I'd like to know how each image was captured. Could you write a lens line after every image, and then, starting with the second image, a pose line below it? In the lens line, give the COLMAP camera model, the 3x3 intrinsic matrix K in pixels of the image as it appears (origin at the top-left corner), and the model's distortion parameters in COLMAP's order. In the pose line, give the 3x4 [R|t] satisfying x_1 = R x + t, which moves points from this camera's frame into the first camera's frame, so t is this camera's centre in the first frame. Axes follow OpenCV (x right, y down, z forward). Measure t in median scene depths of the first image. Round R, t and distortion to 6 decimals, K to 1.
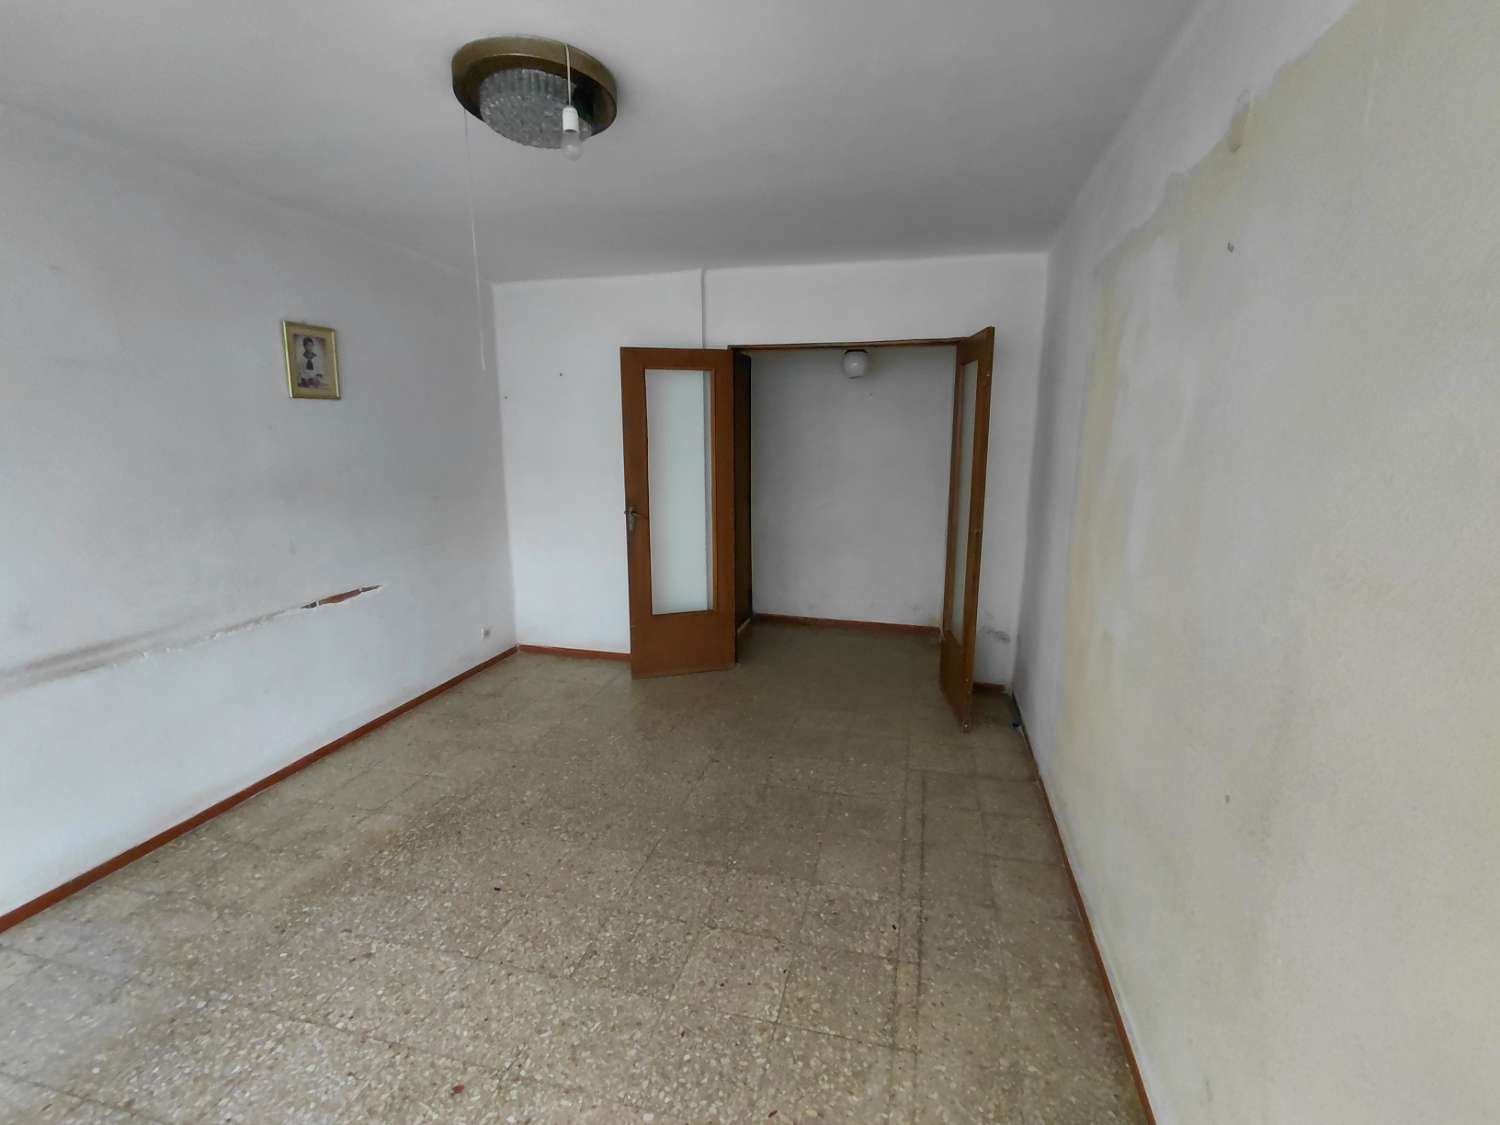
lens RADIAL K [[691.7, 0, 750.0], [0, 691.7, 562.5], [0, 0, 1]] dist [0.000428, -0.000034]
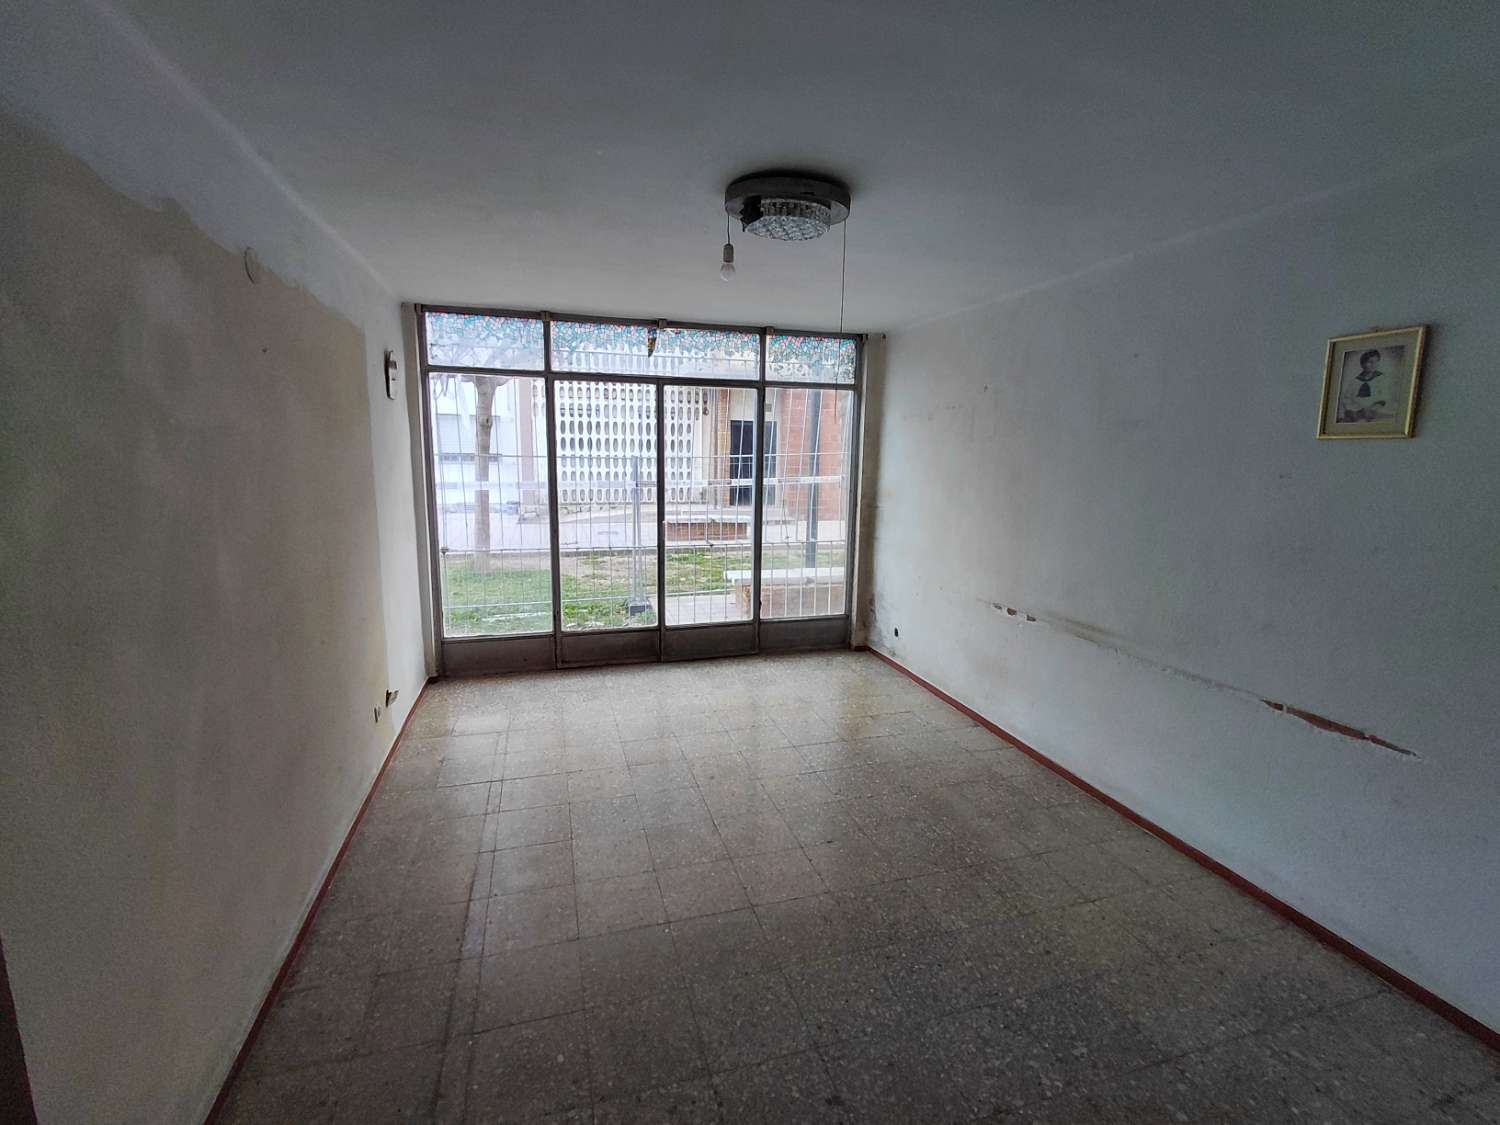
lens RADIAL K [[691.7, 0, 750.0], [0, 691.7, 562.5], [0, 0, 1]] dist [0.000428, -0.000034]
pose [[-0.859699, 0.065903, -0.506532, 0.258581], [-0.114887, 0.941288, 0.317456, -0.275175], [0.497714, 0.331110, -0.801652, 1.320019]]
